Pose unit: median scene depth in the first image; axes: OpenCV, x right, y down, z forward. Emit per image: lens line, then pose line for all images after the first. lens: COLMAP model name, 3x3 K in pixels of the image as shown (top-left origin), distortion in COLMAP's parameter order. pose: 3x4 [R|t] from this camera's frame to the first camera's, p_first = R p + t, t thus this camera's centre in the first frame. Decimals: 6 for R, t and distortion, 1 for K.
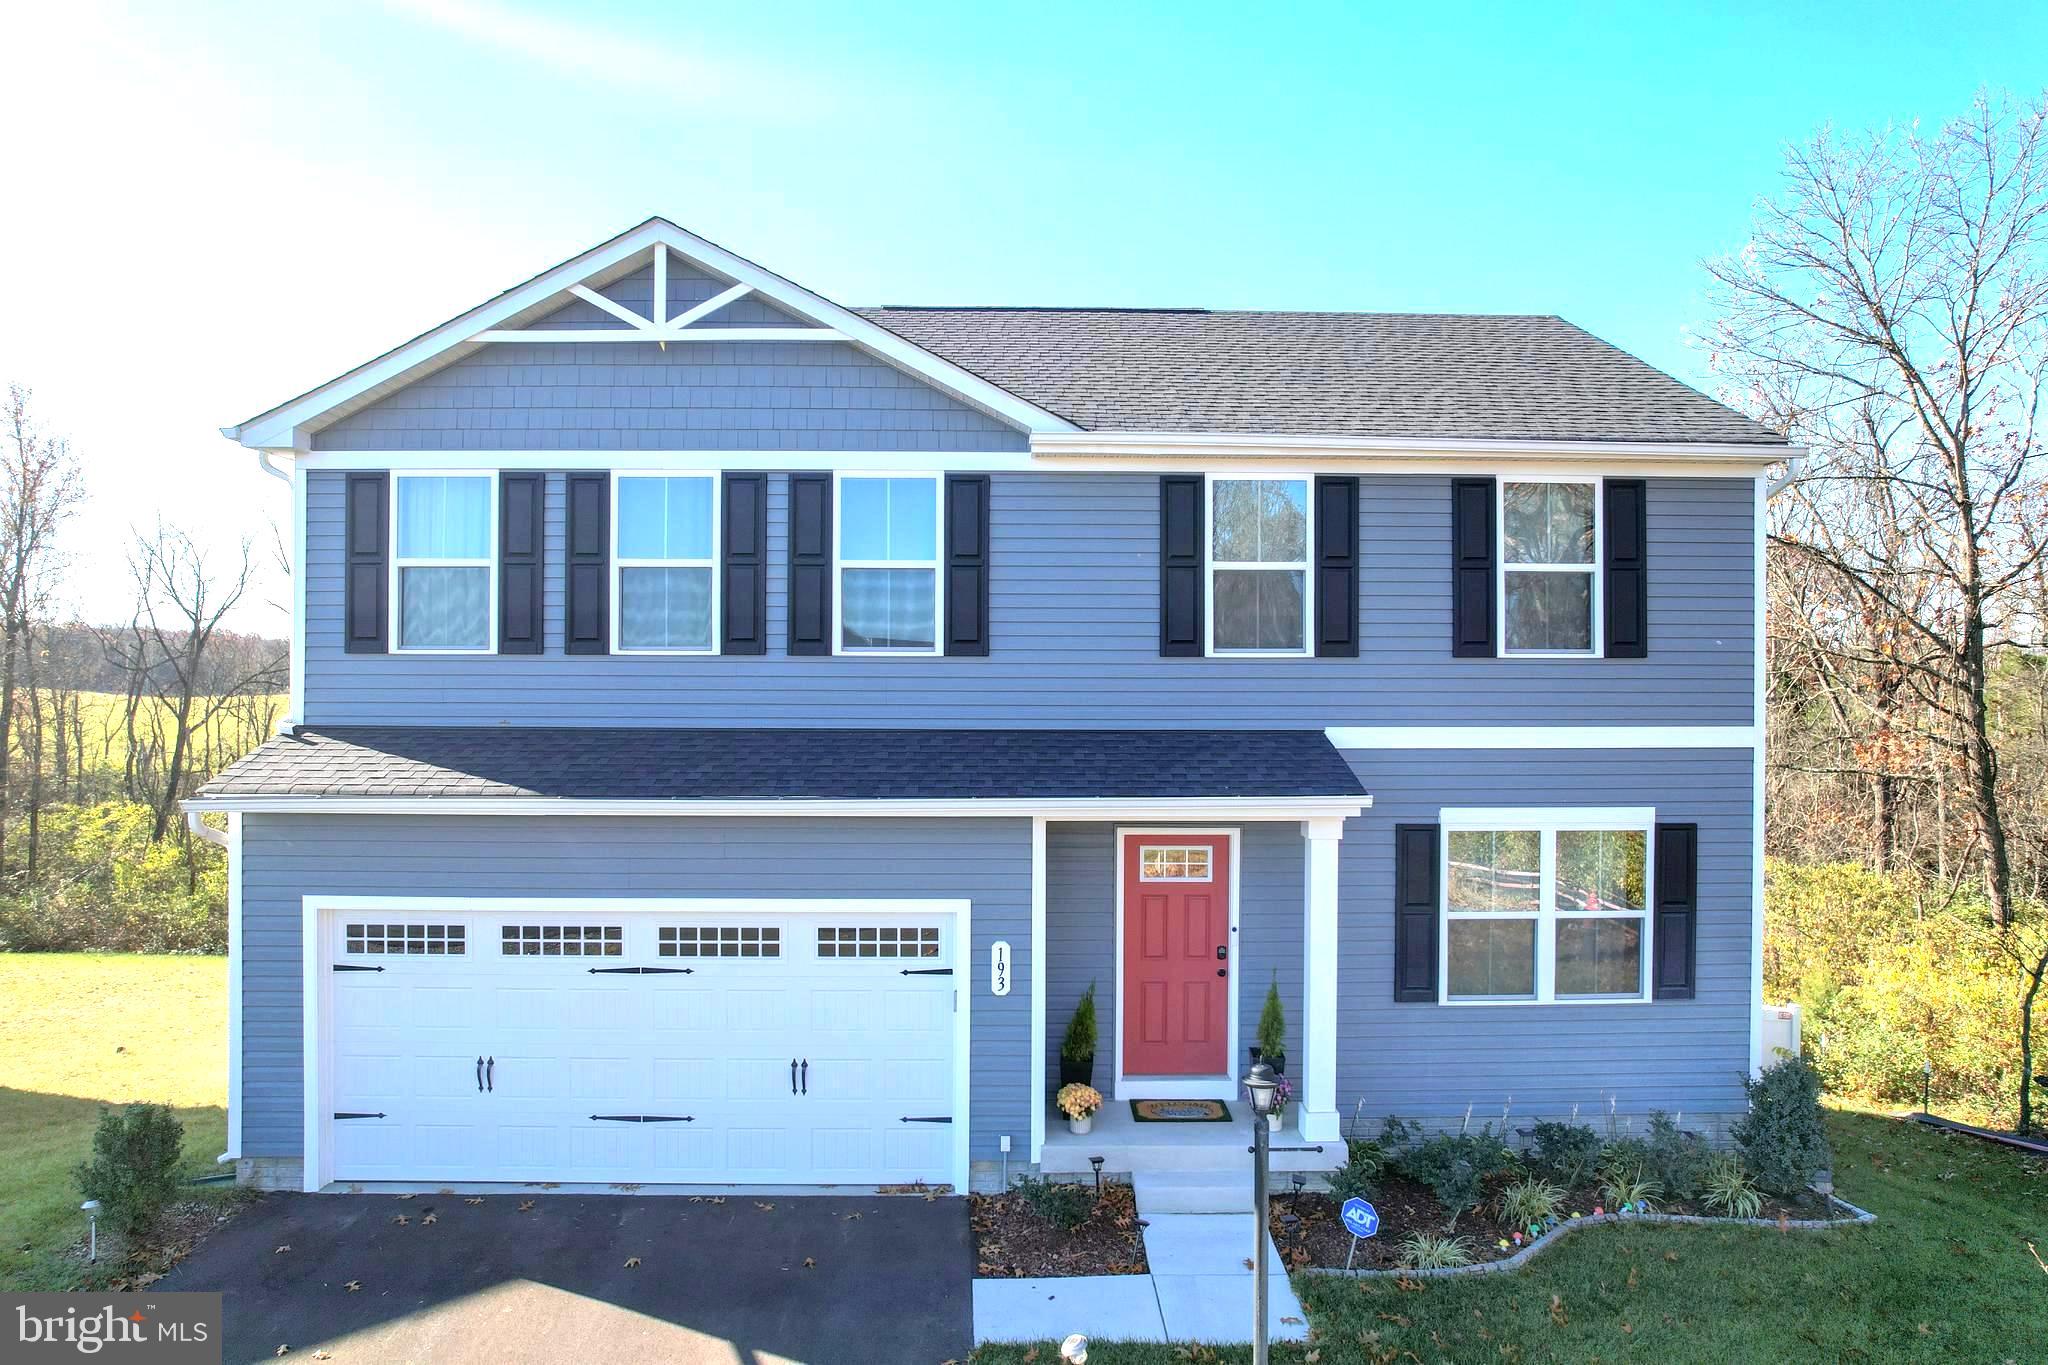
lens RADIAL K [[1300.0, 0, 1025.8], [0, 1300.0, 682.6], [0, 0, 1]] dist [-0.047940, 0.022929]
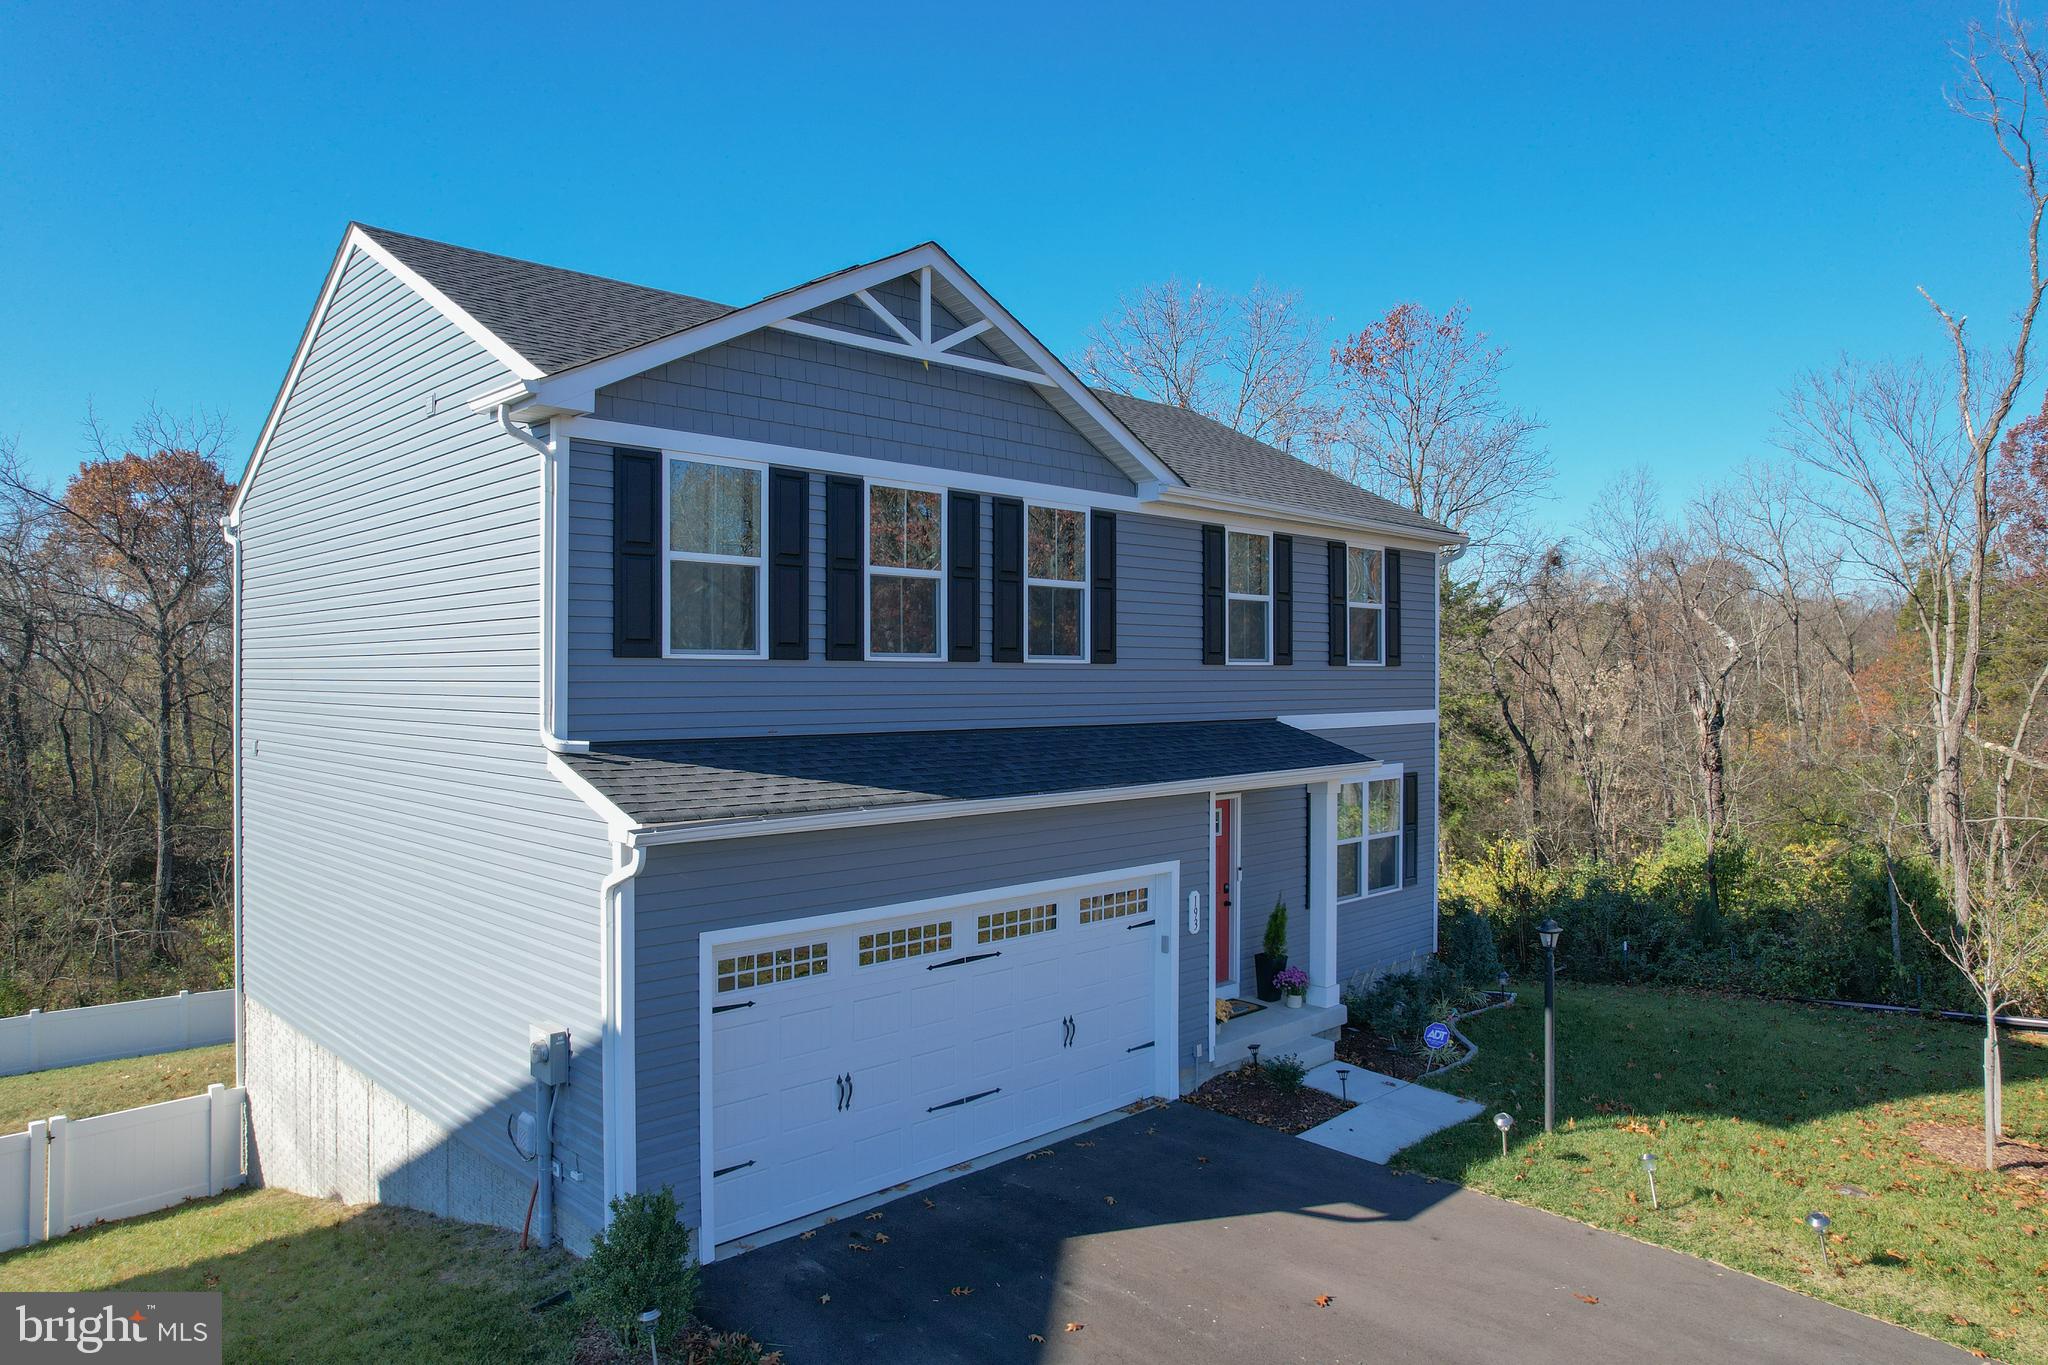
lens RADIAL K [[1300.0, 0, 1023.4], [0, 1300.0, 685.2], [0, 0, 1]] dist [-0.047940, 0.022929]
pose [[0.730118, -0.007698, 0.683278, -0.935036], [0.005728, 0.999970, 0.005146, -0.007054], [-0.683297, 0.000157, 0.730141, 0.181706]]
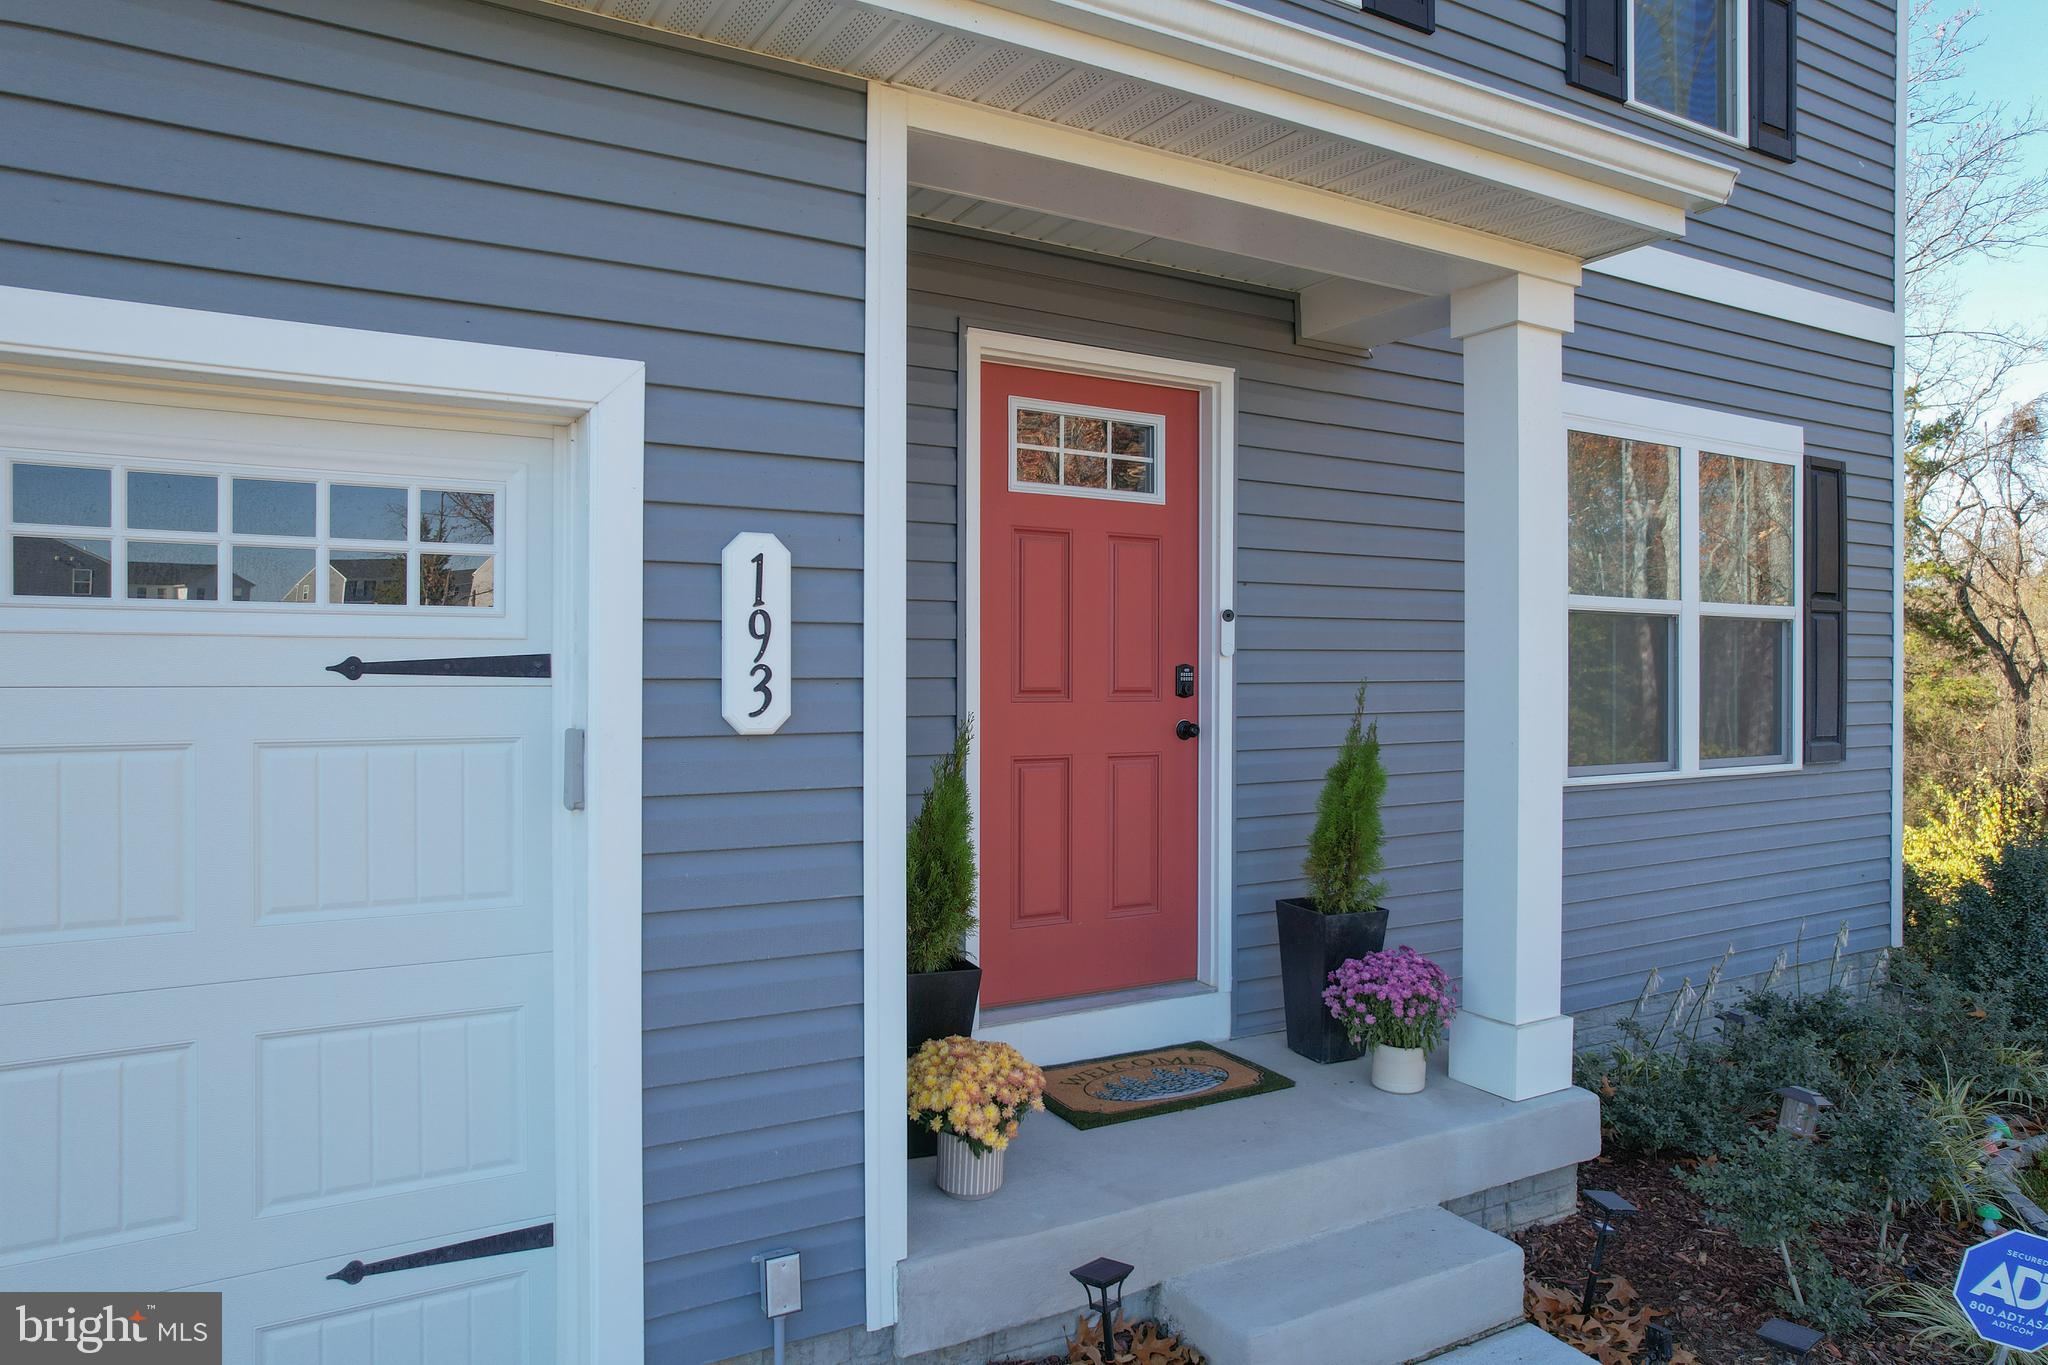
lens RADIAL K [[1300.0, 0, 1020.7], [0, 1300.0, 672.6], [0, 0, 1]] dist [-0.047940, 0.022929]
pose [[0.876825, -0.000072, 0.480809, -0.093887], [0.001590, 0.999995, -0.002749, 0.214373], [-0.480806, 0.003175, 0.876821, 0.690318]]
